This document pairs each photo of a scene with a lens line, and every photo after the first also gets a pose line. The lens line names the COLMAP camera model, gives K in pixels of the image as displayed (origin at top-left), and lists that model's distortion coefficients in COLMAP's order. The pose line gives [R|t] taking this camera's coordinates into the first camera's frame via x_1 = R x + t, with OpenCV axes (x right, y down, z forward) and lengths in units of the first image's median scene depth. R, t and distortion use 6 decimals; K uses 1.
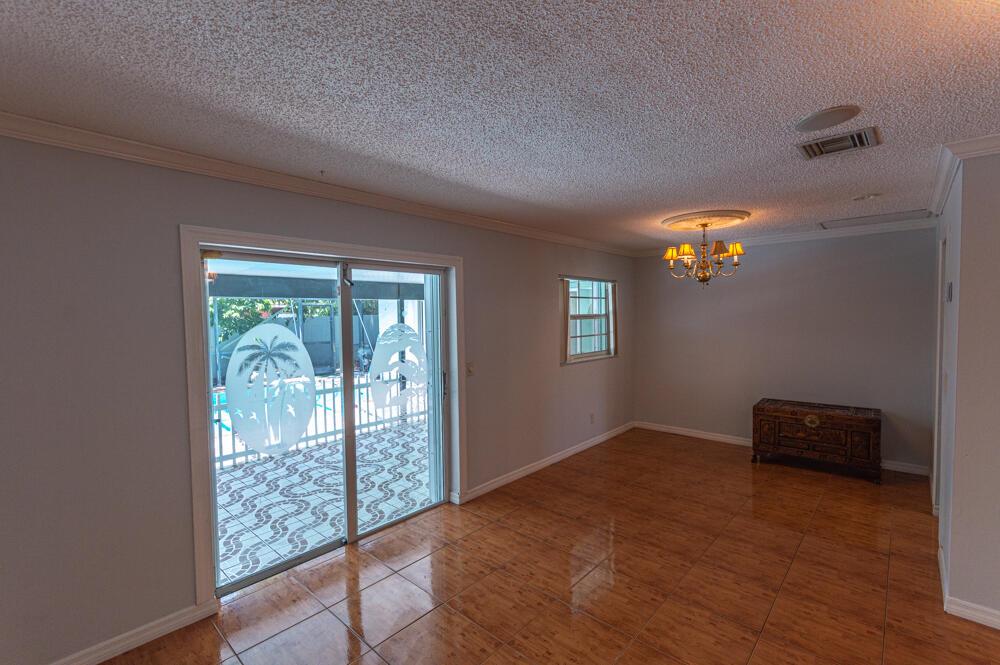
lens RADIAL K [[448.5, 0, 500.0], [0, 448.5, 332.5], [0, 0, 1]] dist [-0.000684, 0.000397]
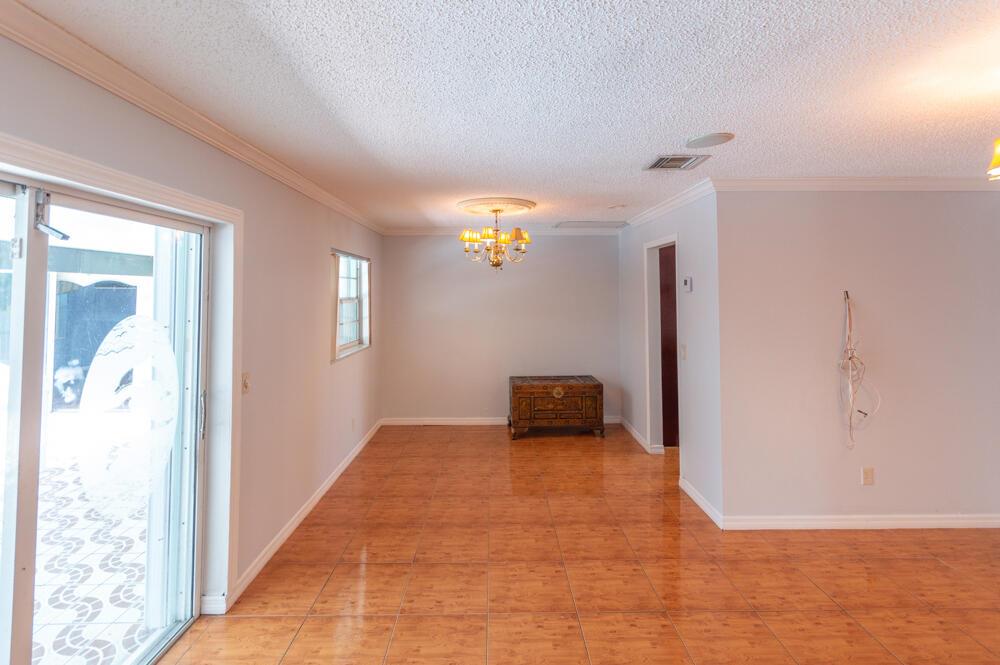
lens RADIAL K [[464.1, 0, 501.3], [0, 464.1, 272.5], [0, 0, 1]] dist [0.000474, 0.000439]
pose [[0.727091, 0.041643, 0.685277, -0.246457], [0.020267, 0.996422, -0.082054, -0.013519], [-0.686242, 0.073550, 0.723645, 0.235310]]
